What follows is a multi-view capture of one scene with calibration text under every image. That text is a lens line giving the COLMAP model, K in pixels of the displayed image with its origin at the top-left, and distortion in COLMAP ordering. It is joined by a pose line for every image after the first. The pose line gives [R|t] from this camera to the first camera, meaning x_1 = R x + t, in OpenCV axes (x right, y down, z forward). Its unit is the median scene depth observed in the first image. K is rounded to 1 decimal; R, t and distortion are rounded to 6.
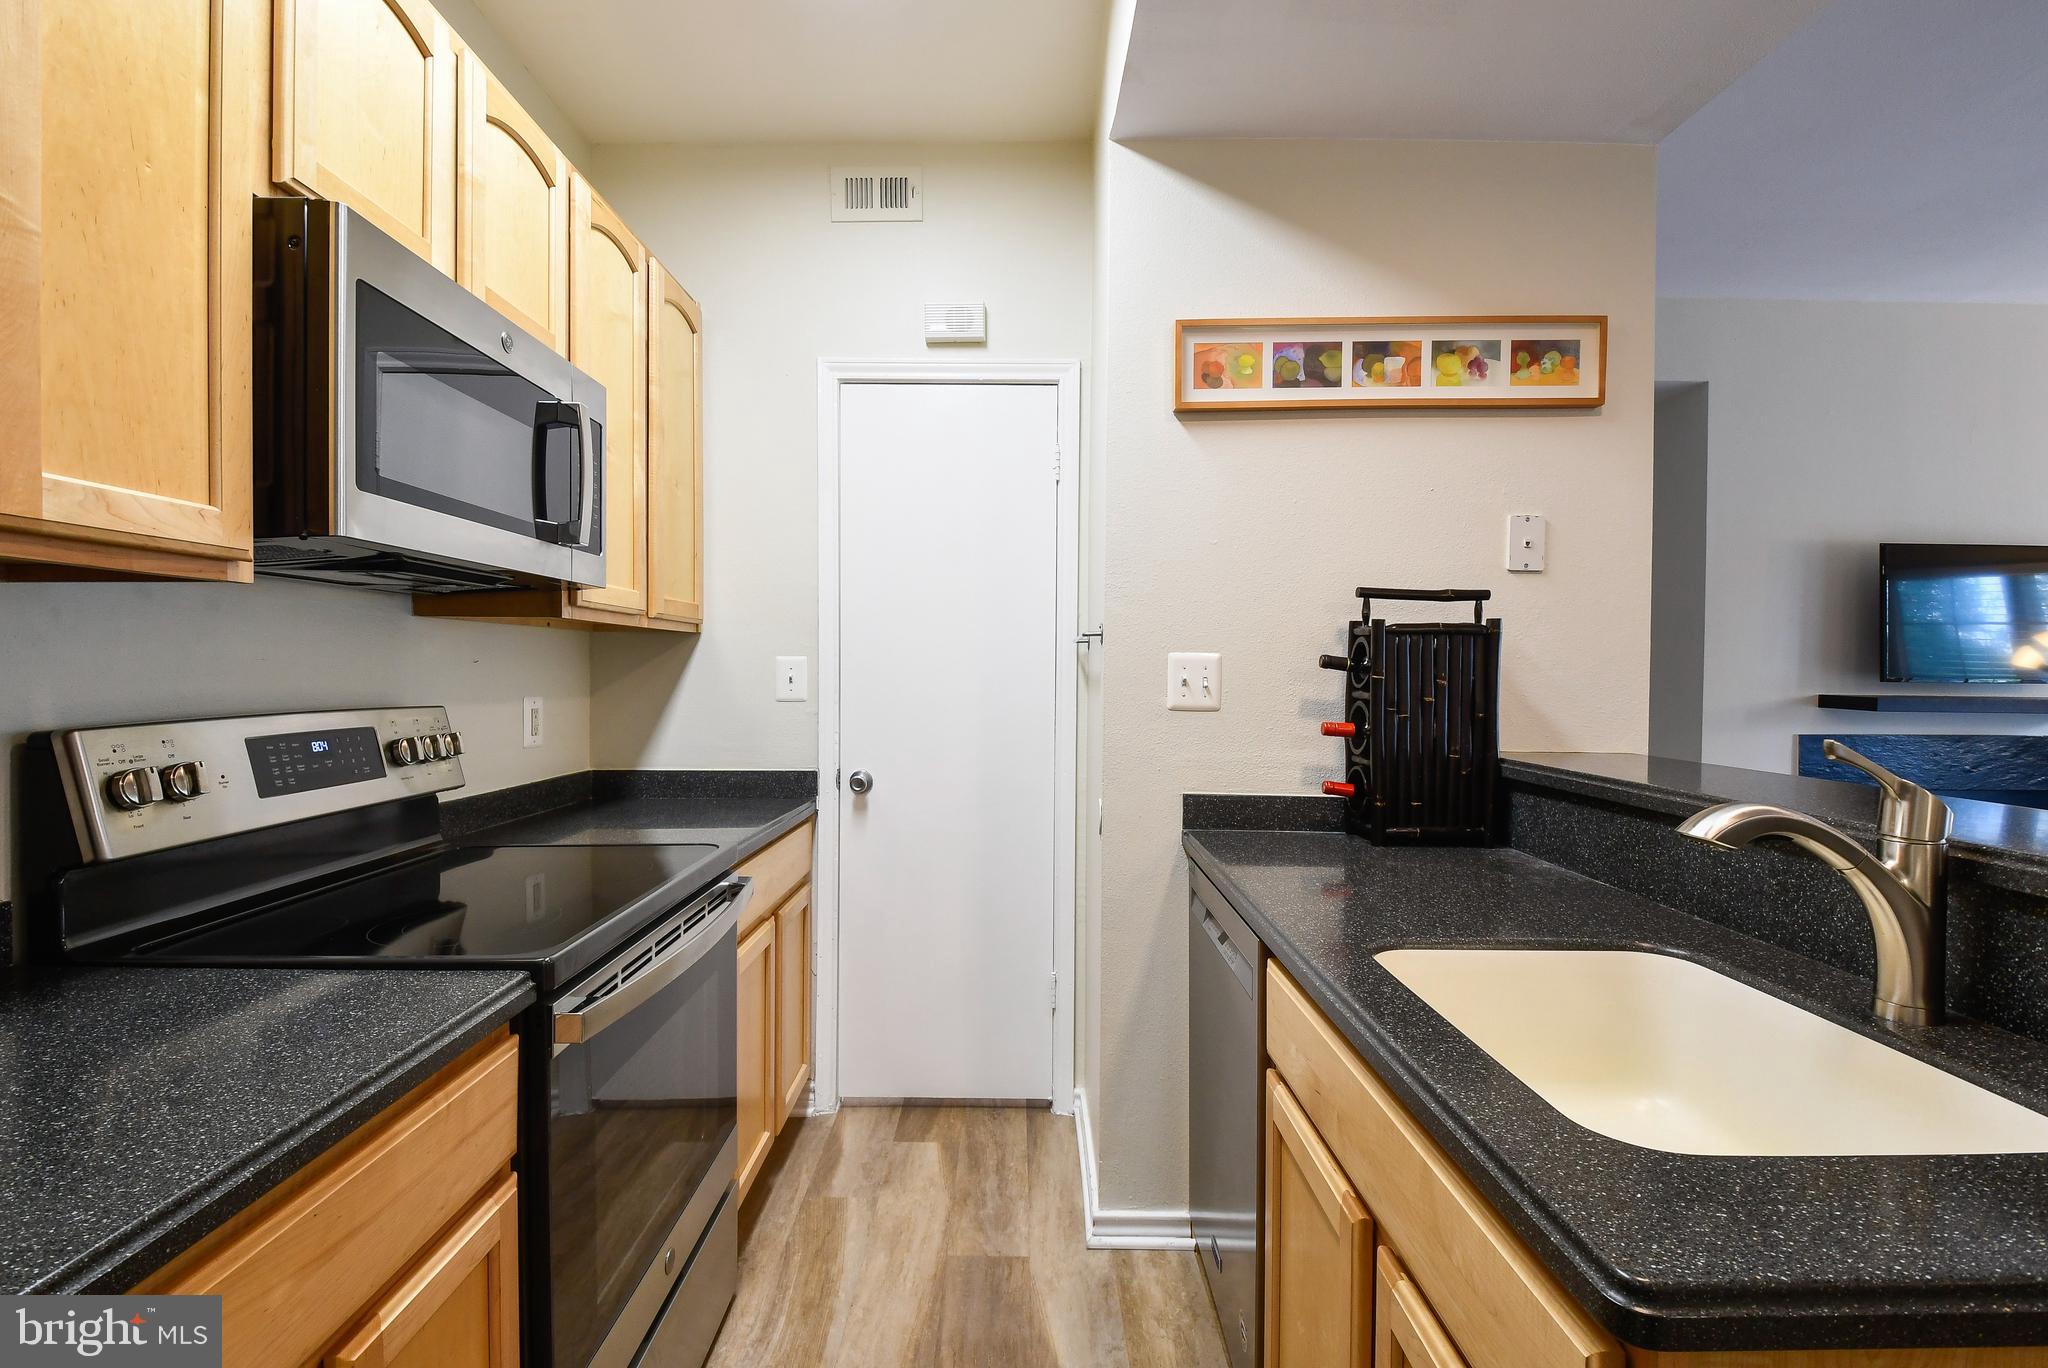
lens RADIAL K [[927.7, 0, 1024.0], [0, 927.7, 684.0], [0, 0, 1]] dist [0.001687, -0.000068]
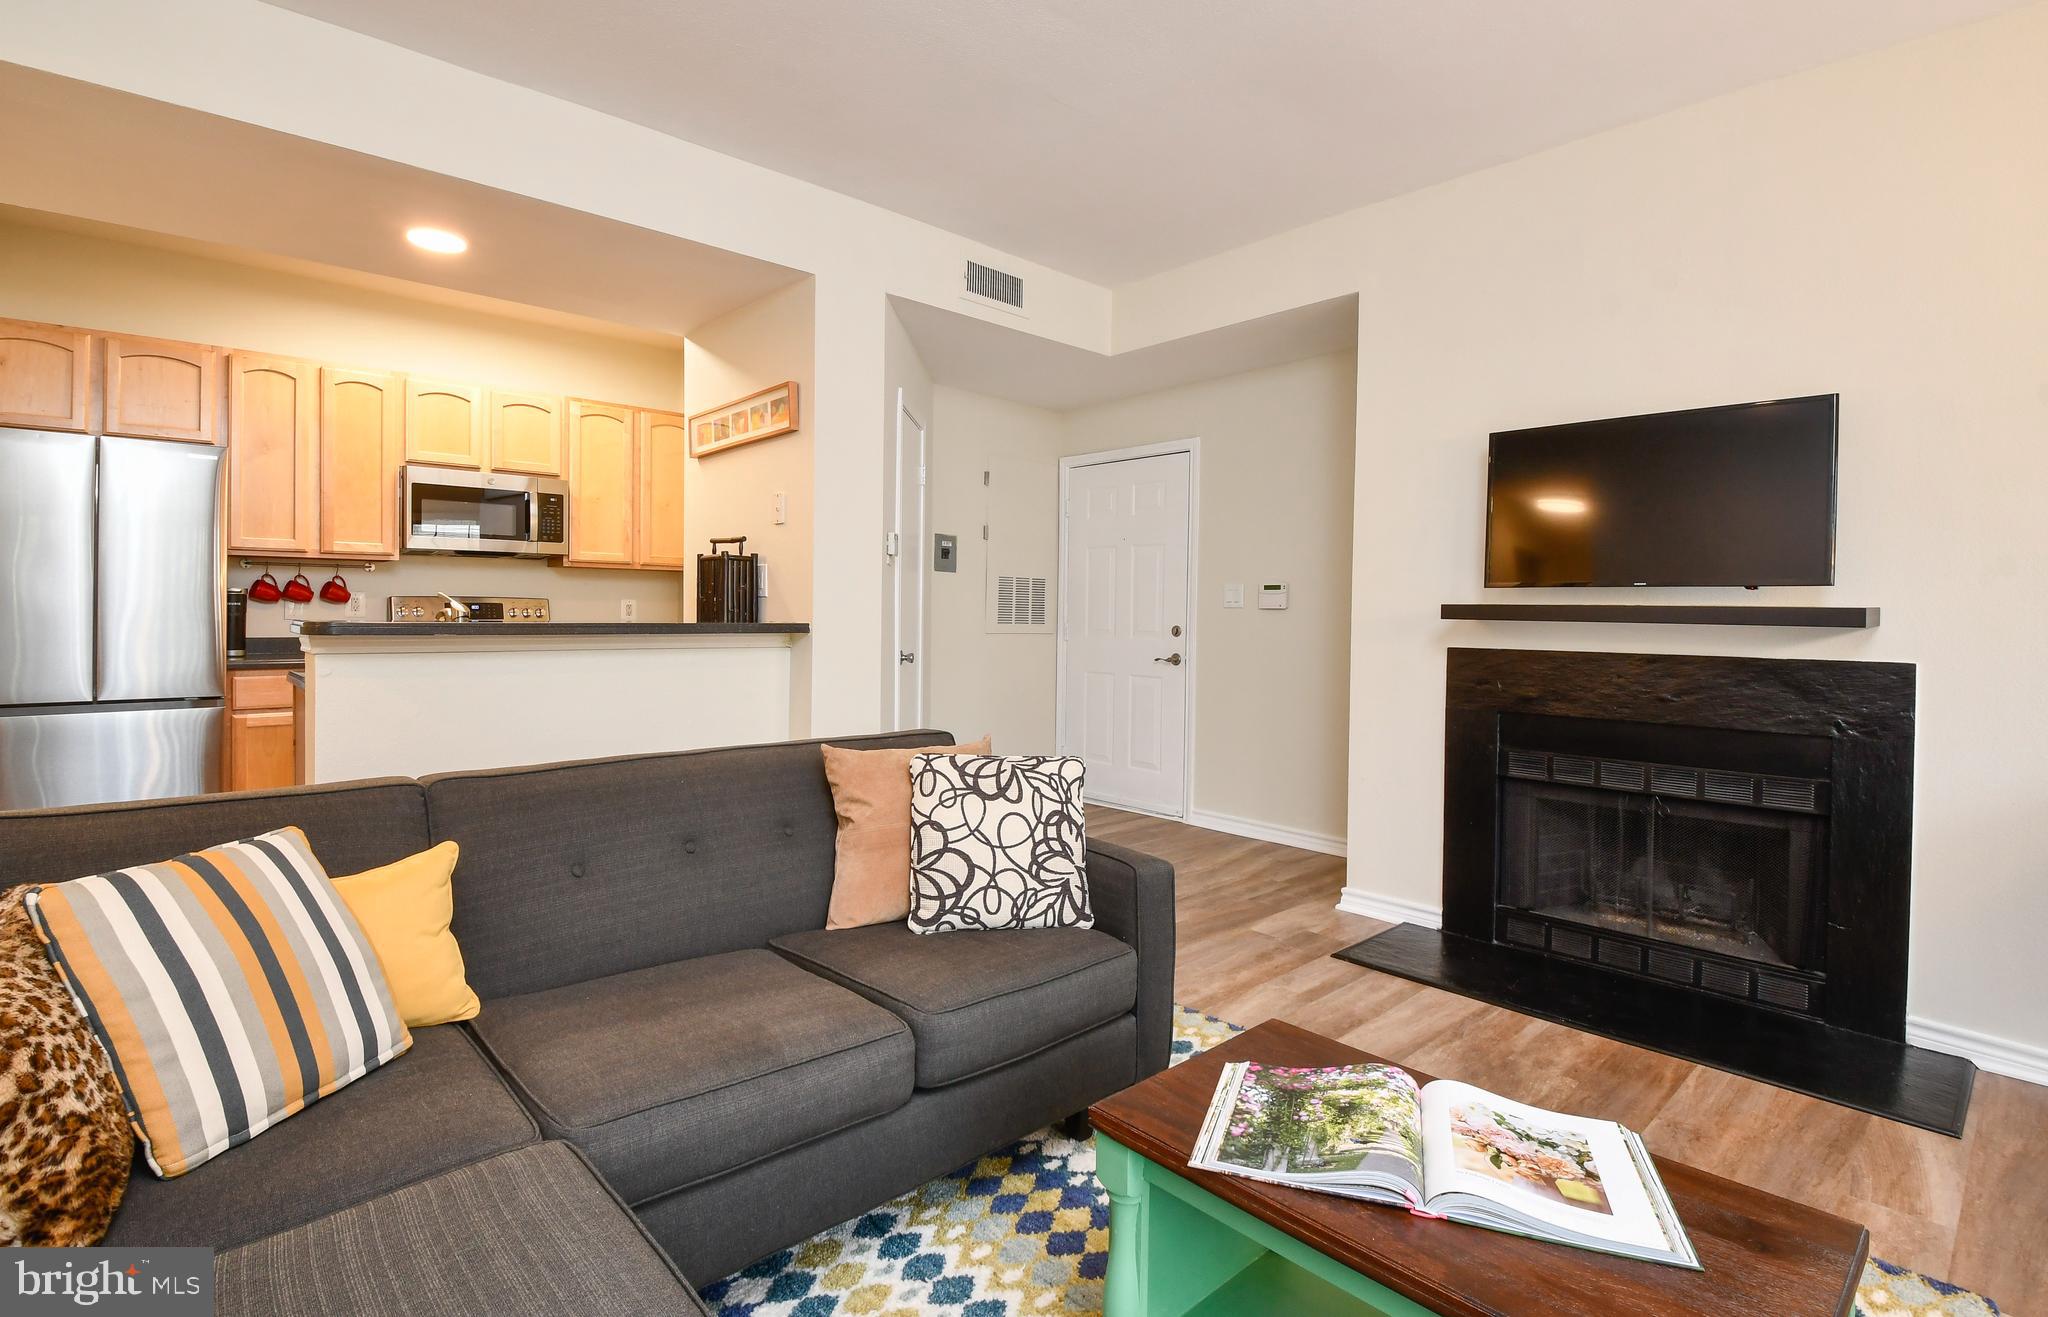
lens RADIAL K [[990.8, 0, 1021.8], [0, 990.8, 605.6], [0, 0, 1]] dist [-0.000871, -0.000164]
pose [[0.676181, -0.002414, -0.736732, 2.329688], [-0.016997, 0.999677, -0.018876, 0.069415], [0.736540, 0.025285, 0.675922, 0.035752]]
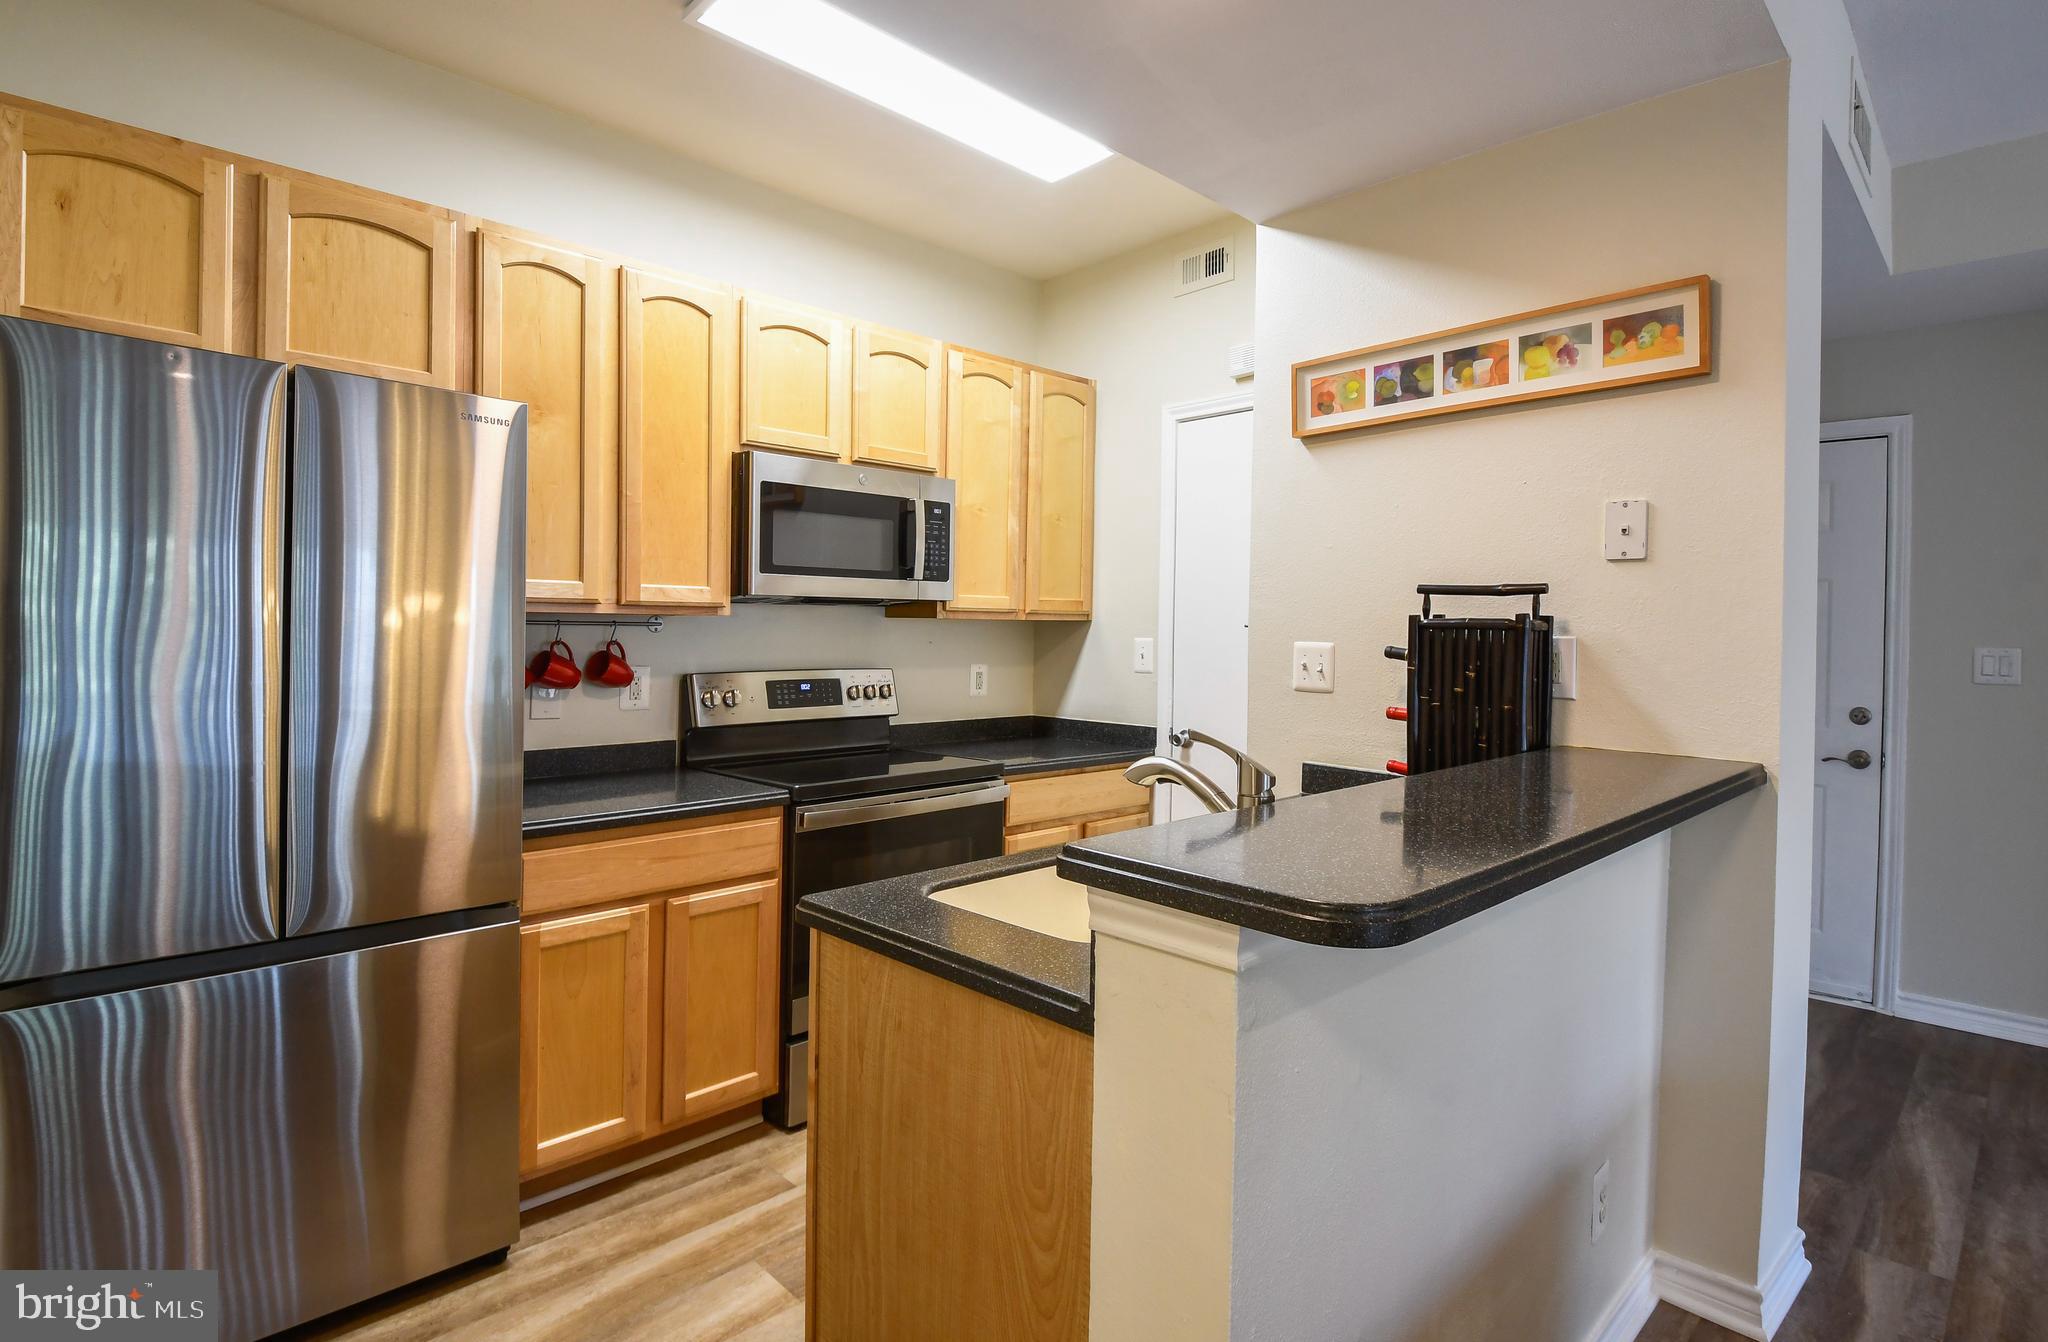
lens RADIAL K [[1027.6, 0, 1026.6], [0, 1027.6, 637.1], [0, 0, 1]] dist [0.022888, -0.000242]
pose [[0.700897, 0.008055, -0.713217, 0.869178], [-0.016430, 0.999853, -0.004854, -0.028257], [0.713073, 0.015121, 0.700927, -0.168712]]
